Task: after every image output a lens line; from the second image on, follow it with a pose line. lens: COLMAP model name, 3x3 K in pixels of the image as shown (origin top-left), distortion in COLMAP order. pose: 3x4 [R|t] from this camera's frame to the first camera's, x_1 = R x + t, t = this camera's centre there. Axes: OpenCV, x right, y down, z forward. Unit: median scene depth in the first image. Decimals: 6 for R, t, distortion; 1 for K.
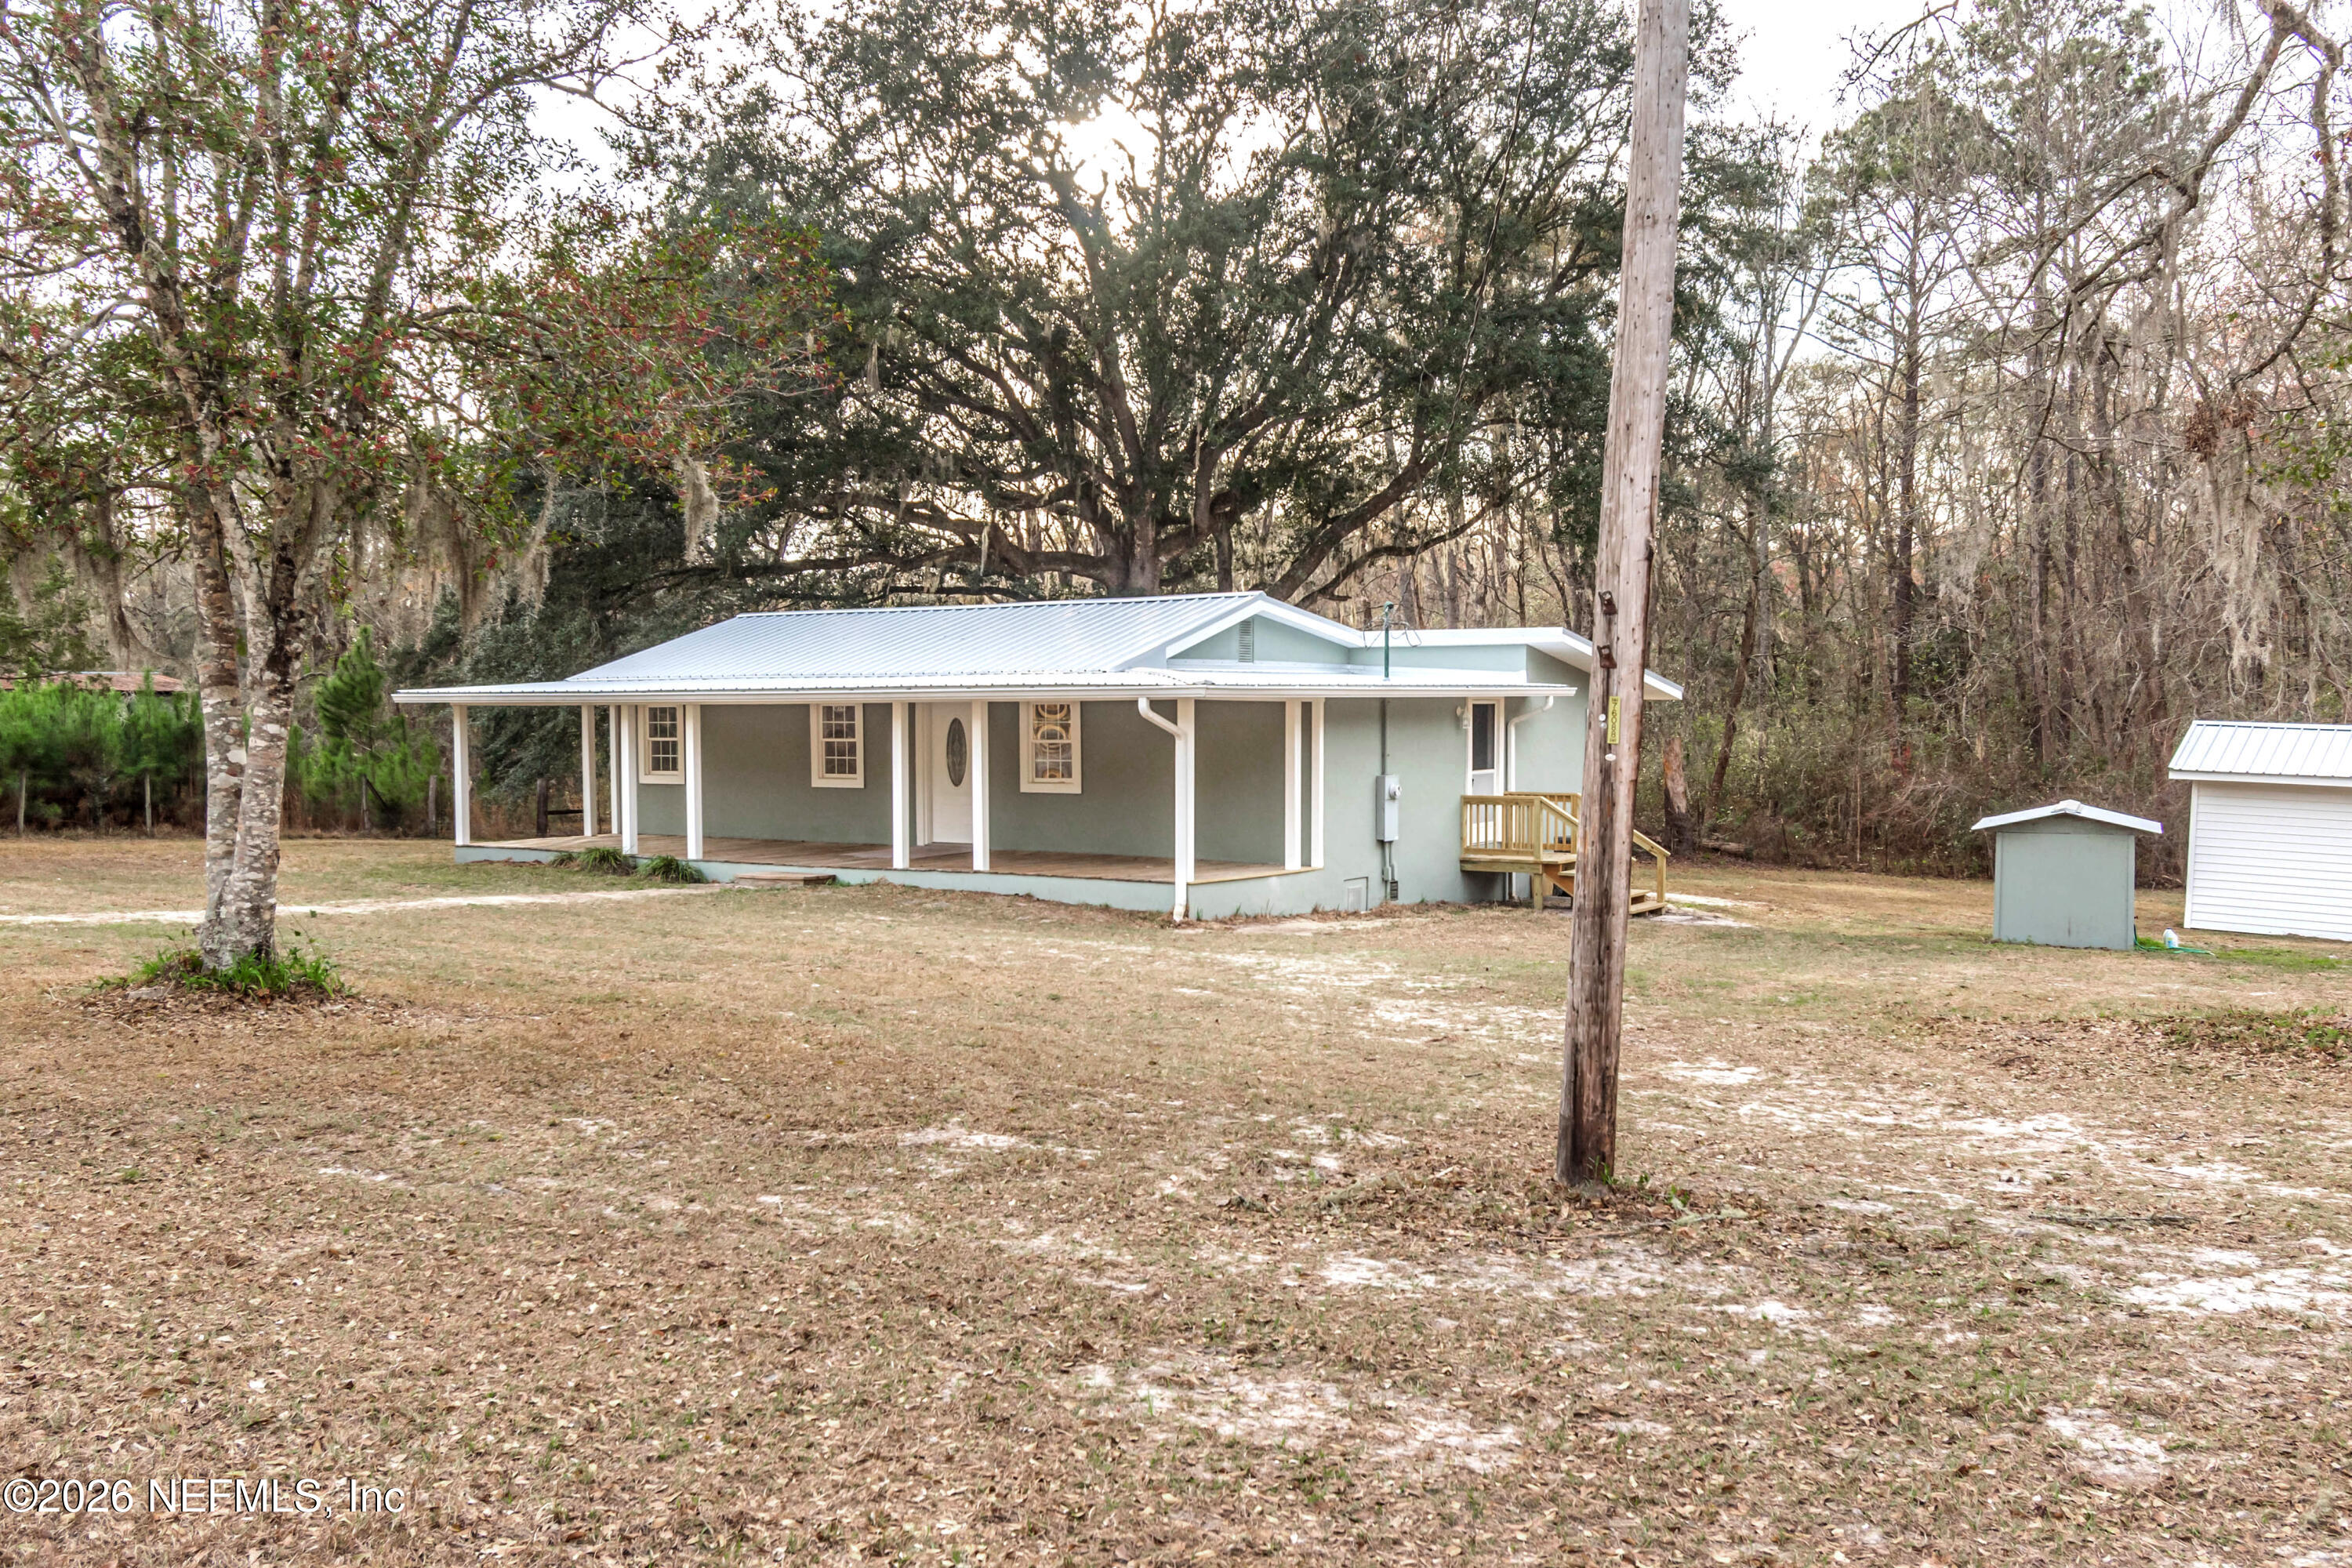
lens RADIAL K [[2050.6, 0, 1176.0], [0, 2050.6, 784.0], [0, 0, 1]] dist [-0.002440, 0.005530]
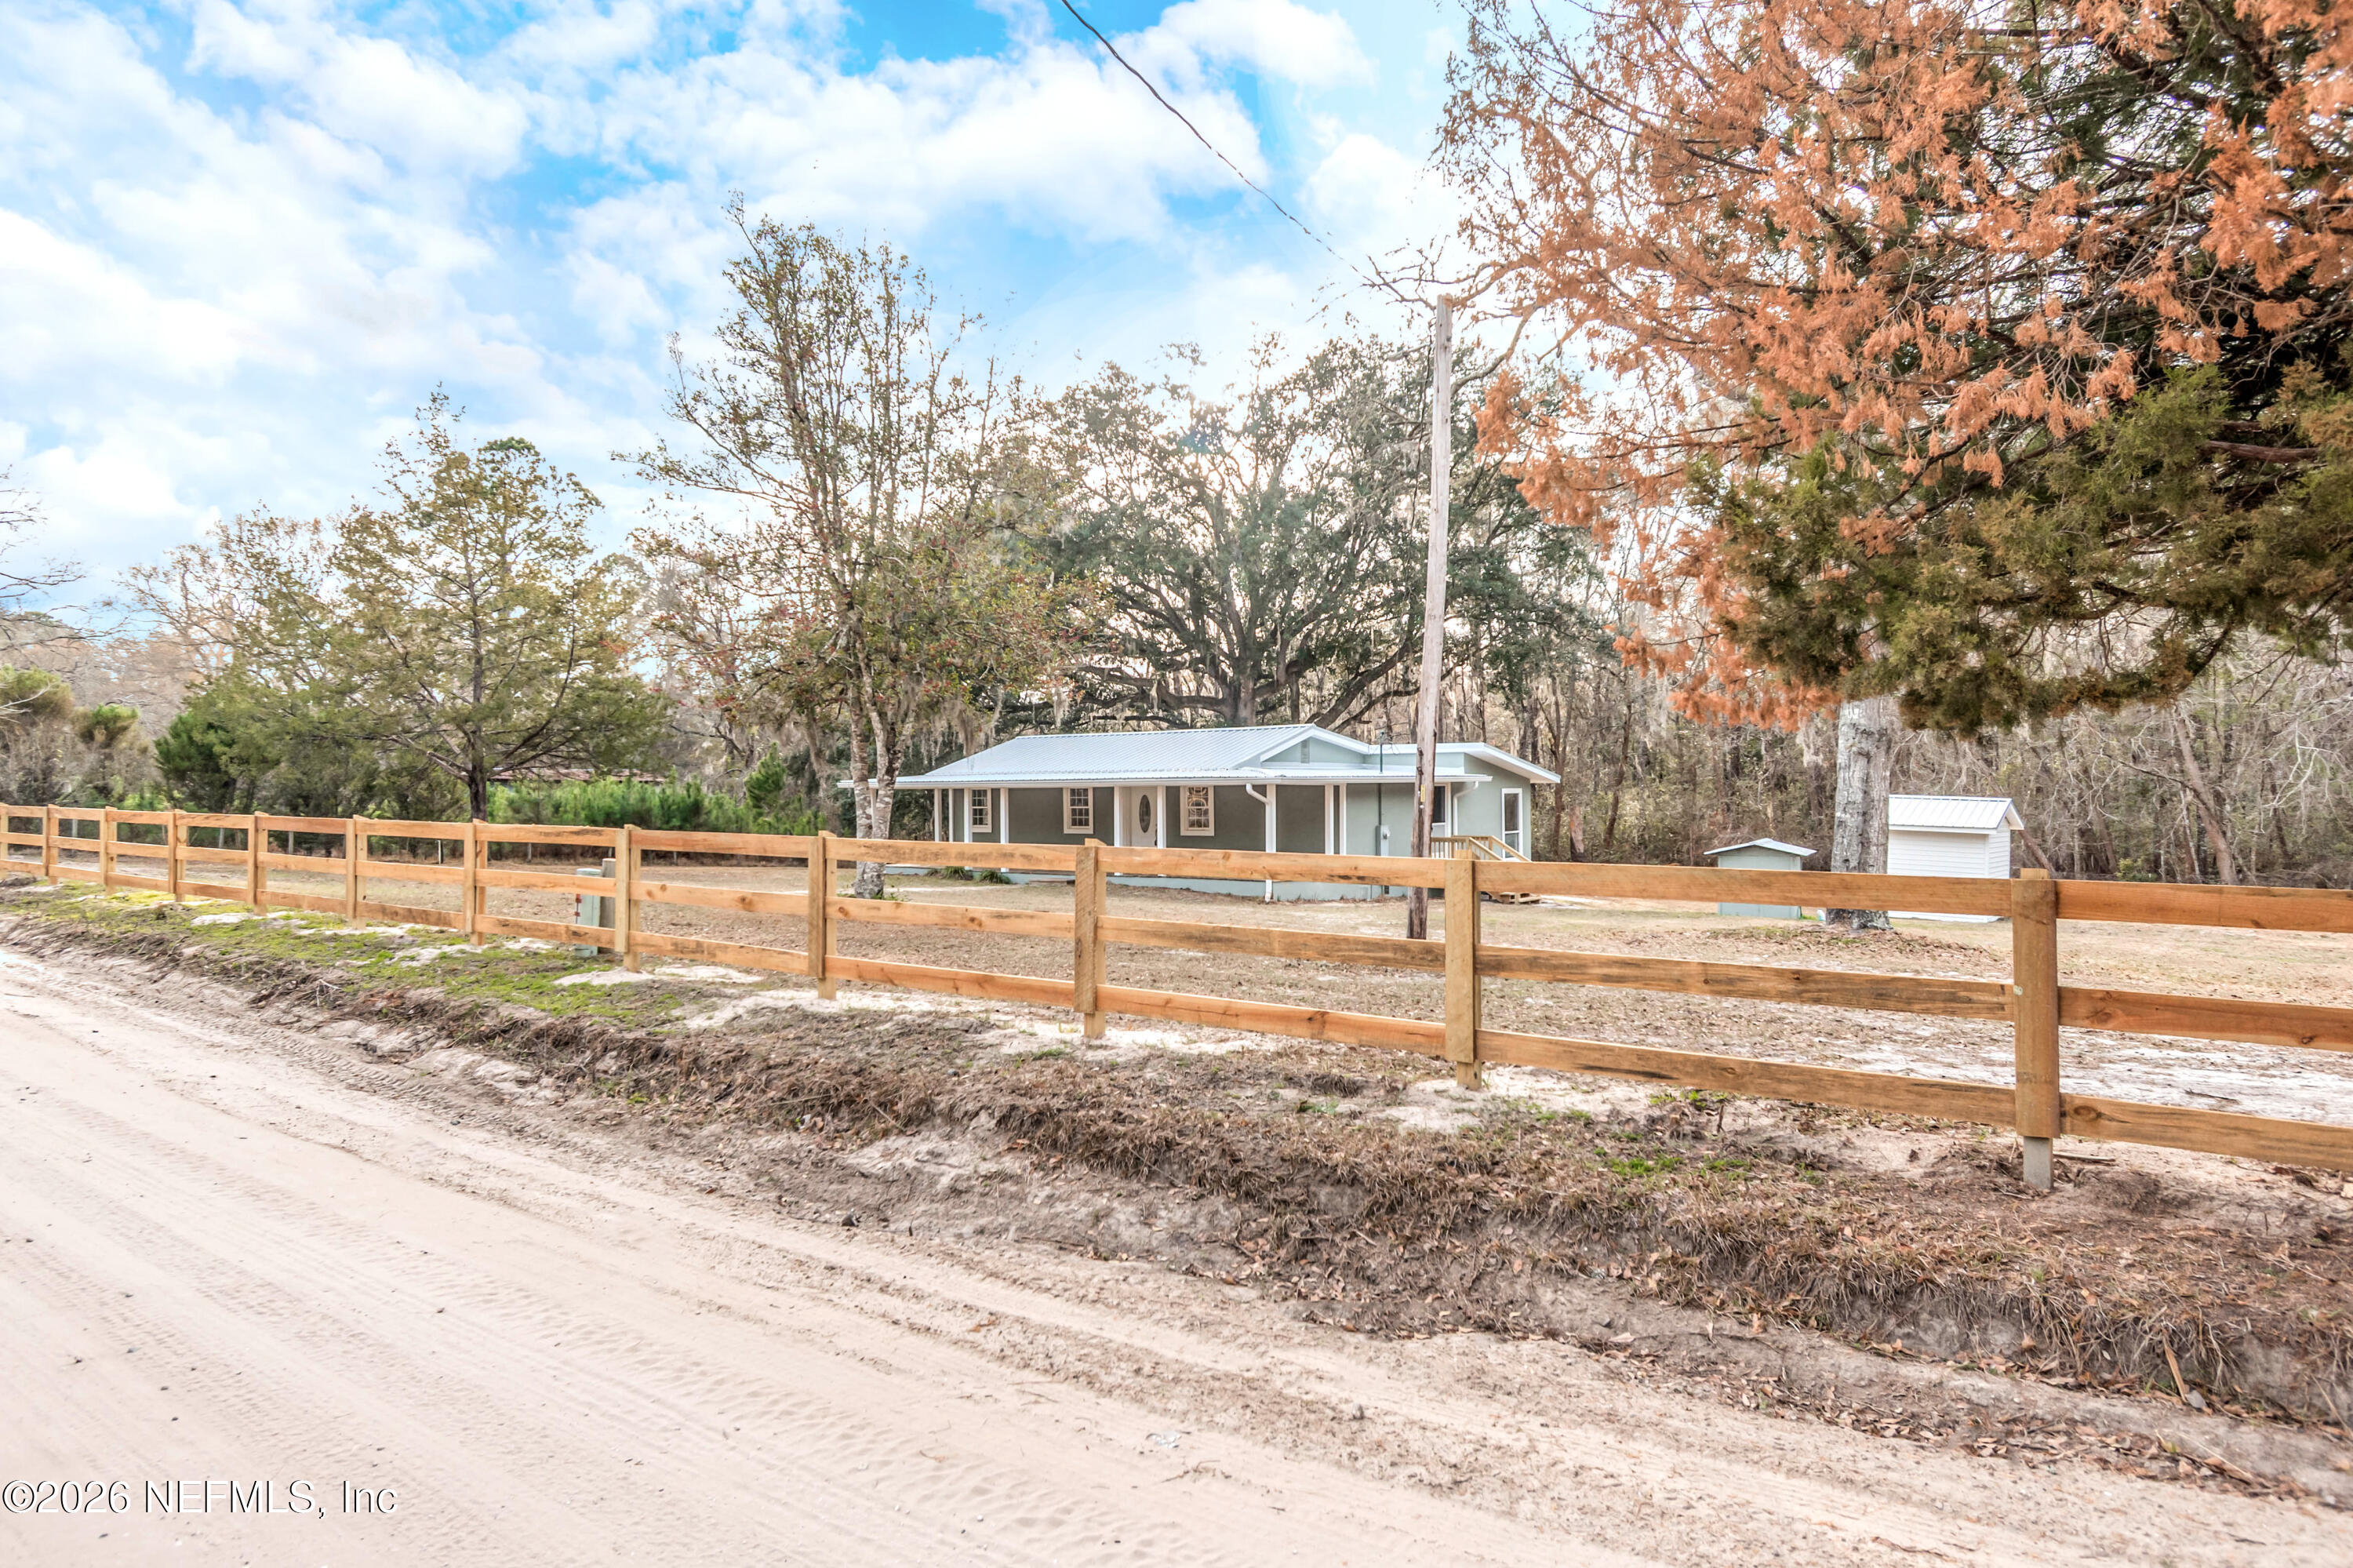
lens RADIAL K [[1478.8, 0, 1176.5], [0, 1478.8, 784.0], [0, 0, 1]] dist [0.000107, 0.000007]
pose [[0.998166, -0.004457, -0.060370, -0.000068], [0.002006, 0.999174, -0.040585, 0.013257], [0.060501, 0.040389, 0.997351, -0.358522]]
